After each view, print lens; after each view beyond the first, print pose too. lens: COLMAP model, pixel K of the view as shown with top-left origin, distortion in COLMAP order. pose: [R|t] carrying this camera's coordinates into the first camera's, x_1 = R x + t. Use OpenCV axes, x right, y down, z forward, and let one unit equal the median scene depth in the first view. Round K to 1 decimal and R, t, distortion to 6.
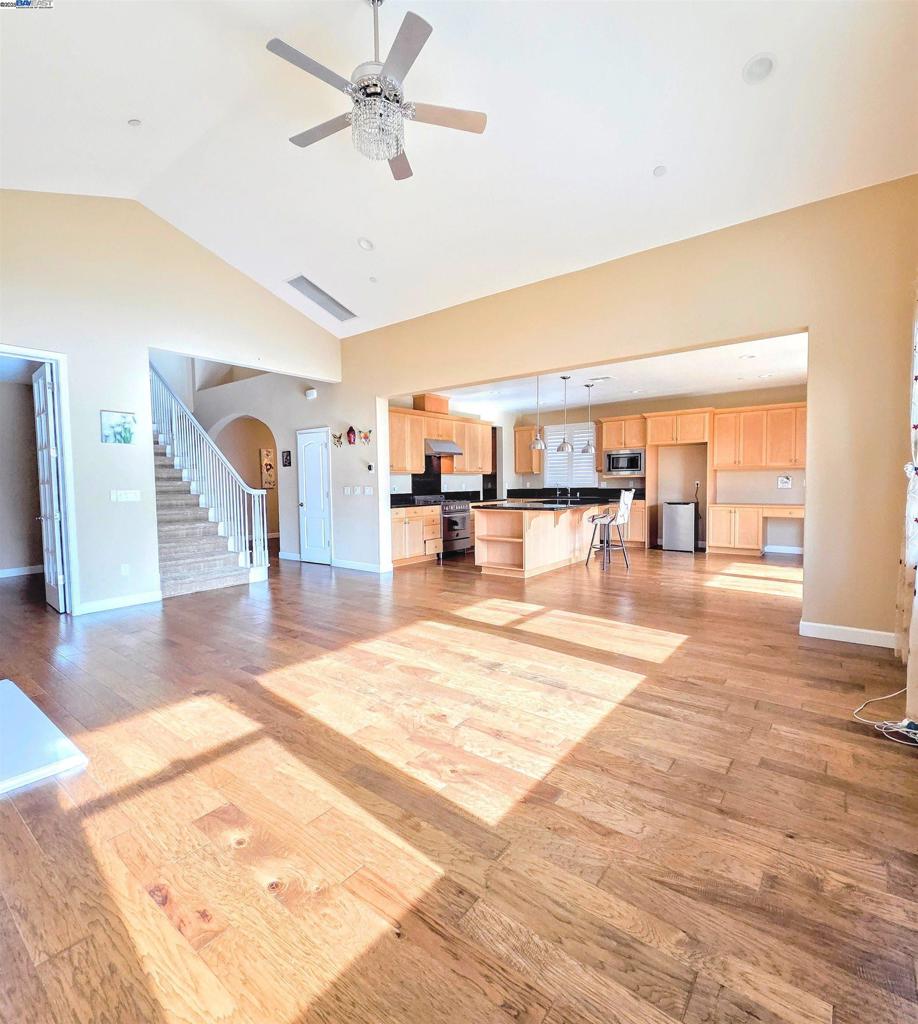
lens RADIAL K [[502.8, 0, 458.9], [0, 502.8, 510.3], [0, 0, 1]] dist [0.007112, 0.000154]
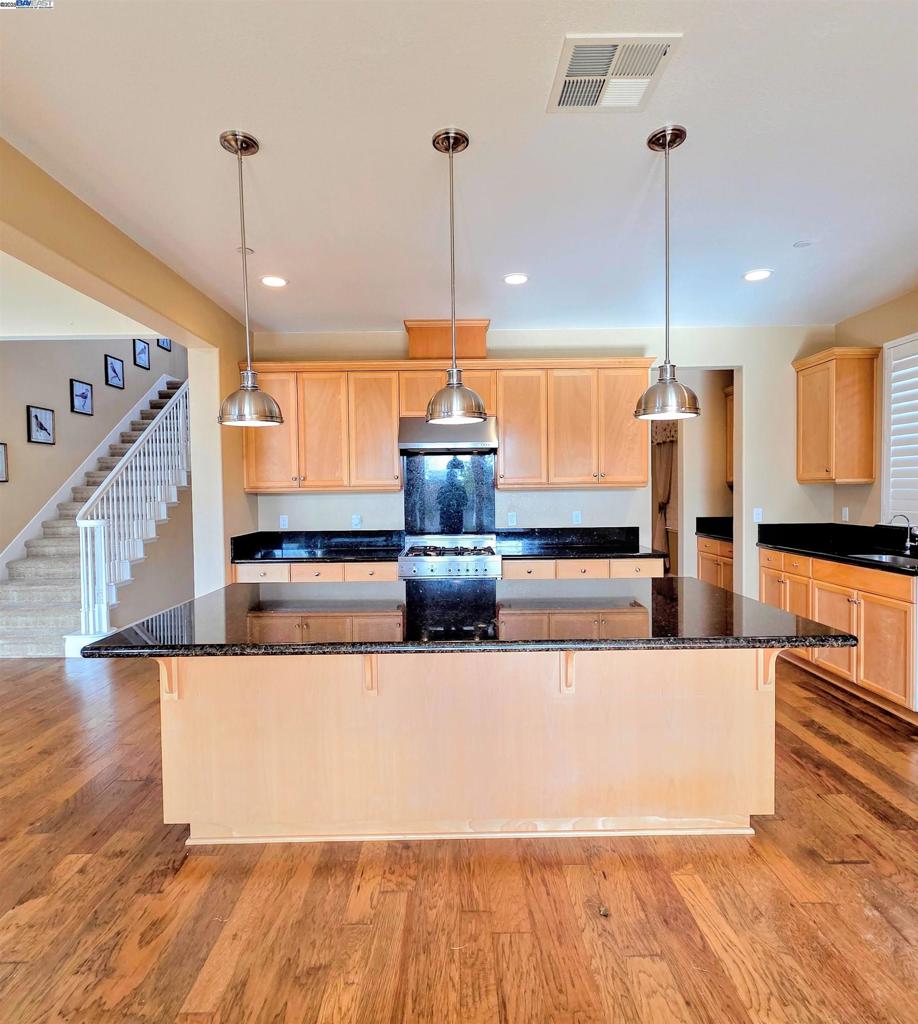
lens RADIAL K [[581.1, 0, 457.3], [0, 581.1, 508.3], [0, 0, 1]] dist [0.001416, -0.000981]
pose [[0.621195, 0.032089, -0.782999, 0.340155], [-0.039255, 0.999181, 0.009806, -0.055314], [0.782672, 0.024645, 0.621946, 0.603618]]
